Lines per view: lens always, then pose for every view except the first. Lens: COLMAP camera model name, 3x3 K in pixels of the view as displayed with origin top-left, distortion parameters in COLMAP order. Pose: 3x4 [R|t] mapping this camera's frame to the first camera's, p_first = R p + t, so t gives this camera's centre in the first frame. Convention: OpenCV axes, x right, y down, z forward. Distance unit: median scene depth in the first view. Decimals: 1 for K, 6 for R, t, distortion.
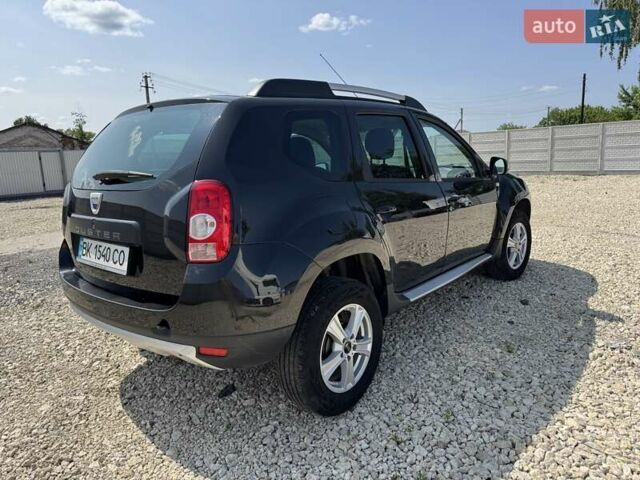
lens RADIAL K [[452.8, 0, 321.1], [0, 452.8, 228.2], [0, 0, 1]] dist [0.022669, -0.025844]
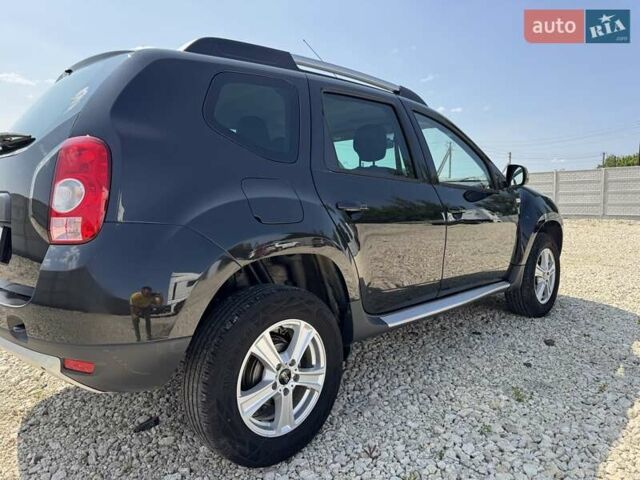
lens RADIAL K [[452.8, 0, 321.6], [0, 452.8, 239.3], [0, 0, 1]] dist [0.022669, -0.025844]
pose [[0.995059, 0.035401, -0.092761, 0.158882], [-0.041384, 0.997130, -0.063389, 0.067618], [0.090251, 0.066915, 0.993669, 0.199982]]
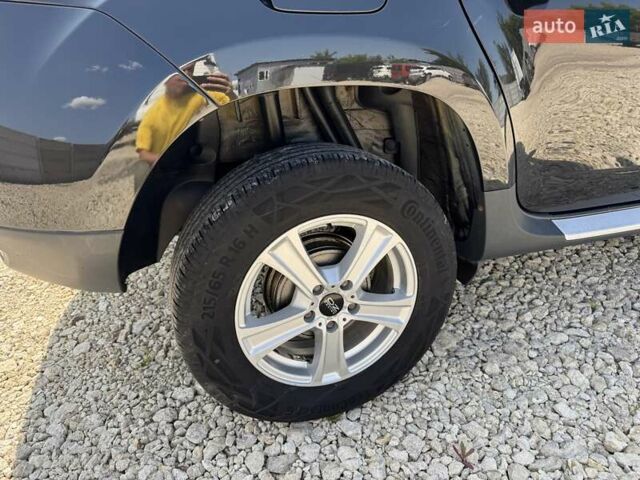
lens RADIAL K [[452.8, 0, 324.7], [0, 452.8, 235.1], [0, 0, 1]] dist [0.022669, -0.025844]
pose [[0.860035, 0.233090, -0.453882, 0.211114], [-0.105103, 0.951408, 0.289440, 0.056720], [0.499292, -0.201225, 0.842743, 0.545831]]
